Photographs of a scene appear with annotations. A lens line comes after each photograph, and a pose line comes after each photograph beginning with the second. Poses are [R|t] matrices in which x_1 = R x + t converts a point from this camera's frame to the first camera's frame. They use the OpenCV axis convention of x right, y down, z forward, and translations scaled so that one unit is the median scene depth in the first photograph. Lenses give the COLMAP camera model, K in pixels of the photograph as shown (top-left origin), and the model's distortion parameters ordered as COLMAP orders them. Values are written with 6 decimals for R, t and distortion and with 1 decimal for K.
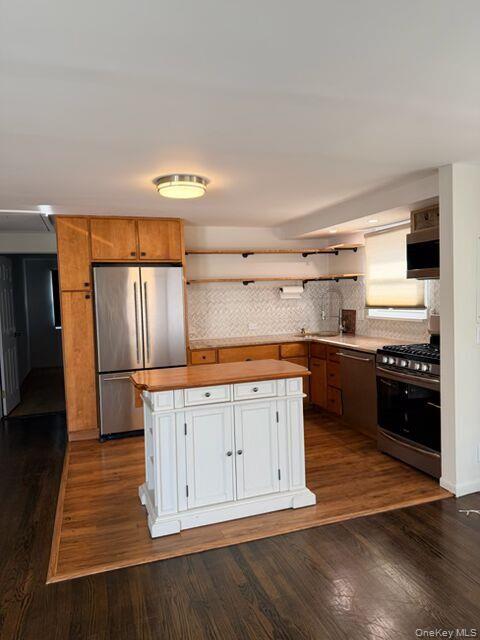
lens RADIAL K [[445.6, 0, 240.0], [0, 445.6, 320.0], [0, 0, 1]] dist [0.090767, -0.129050]
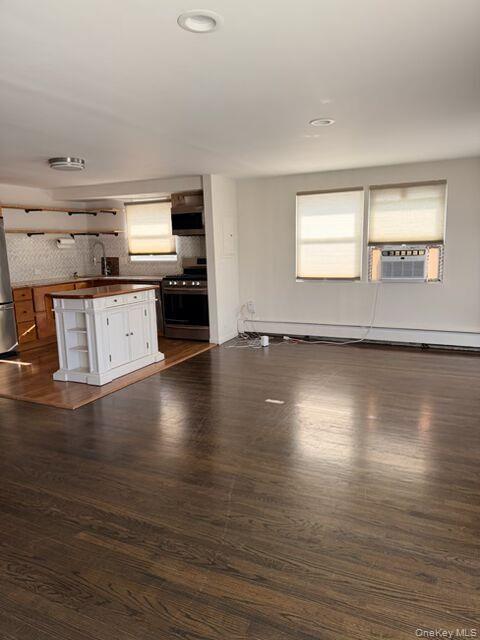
lens RADIAL K [[445.6, 0, 240.0], [0, 445.6, 320.0], [0, 0, 1]] dist [0.090767, -0.129050]
pose [[0.699818, -0.103724, 0.706750, -0.659882], [0.043824, 0.993772, 0.102453, 0.061822], [-0.712975, -0.040726, 0.700005, -0.352836]]
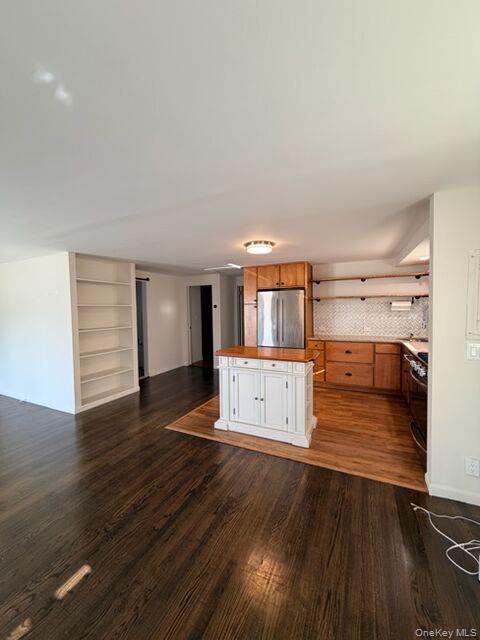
lens RADIAL K [[253.8, 0, 240.0], [0, 253.8, 318.1], [0, 0, 1]] dist [0.001739, 0.000119]
pose [[0.716841, 0.048508, -0.695547, 0.431771], [-0.051011, 0.998552, 0.017067, -0.020194], [0.695368, 0.023246, 0.718278, 0.171481]]
